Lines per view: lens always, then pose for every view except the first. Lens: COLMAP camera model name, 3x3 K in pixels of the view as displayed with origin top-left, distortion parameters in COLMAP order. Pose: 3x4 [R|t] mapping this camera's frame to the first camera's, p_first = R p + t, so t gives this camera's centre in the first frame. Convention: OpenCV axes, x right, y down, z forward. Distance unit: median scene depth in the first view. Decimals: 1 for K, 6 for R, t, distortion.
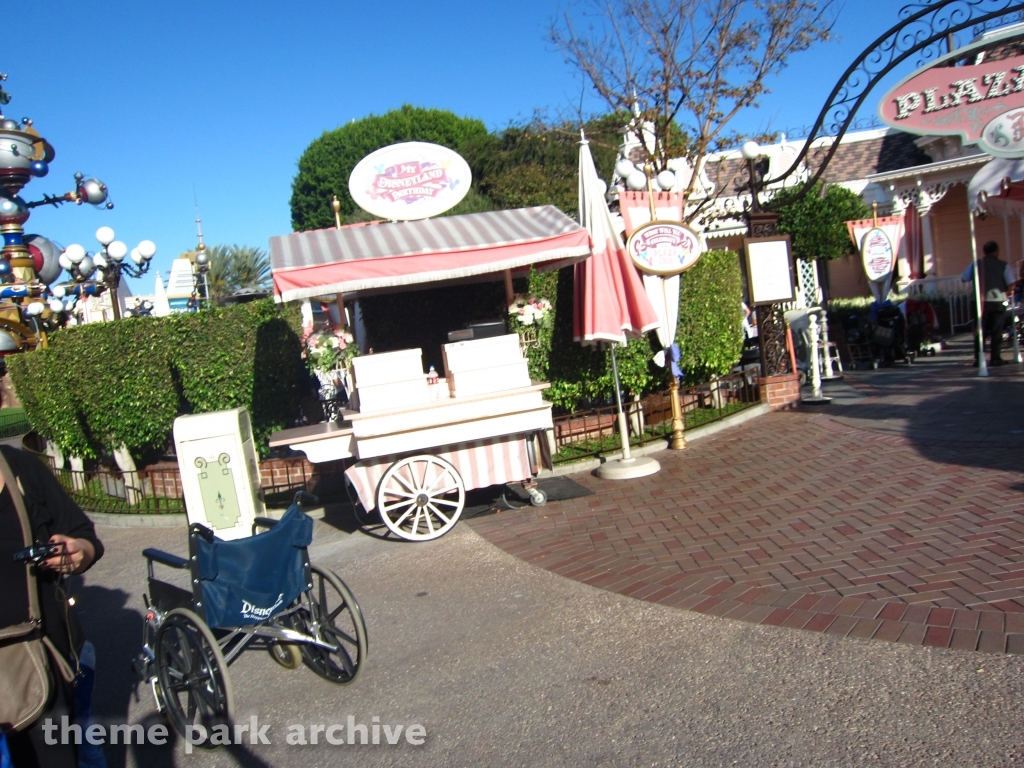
lens RADIAL K [[845.6, 0, 512.0], [0, 845.6, 384.0], [0, 0, 1]] dist [-0.047158, 0.001021]
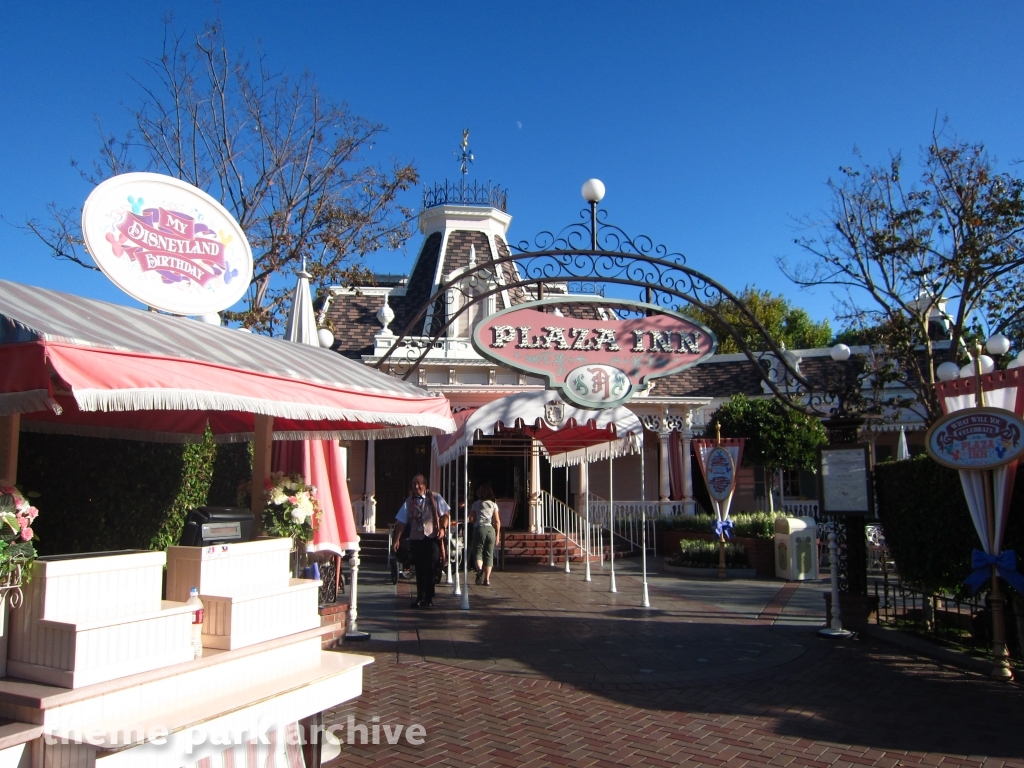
lens RADIAL K [[845.6, 0, 512.0], [0, 845.6, 384.0], [0, 0, 1]] dist [-0.047158, 0.001021]
pose [[0.617817, 0.216536, 0.755919, -0.307988], [-0.018958, 0.965158, -0.260979, -0.009430], [-0.786093, 0.146906, 0.600396, 0.407069]]
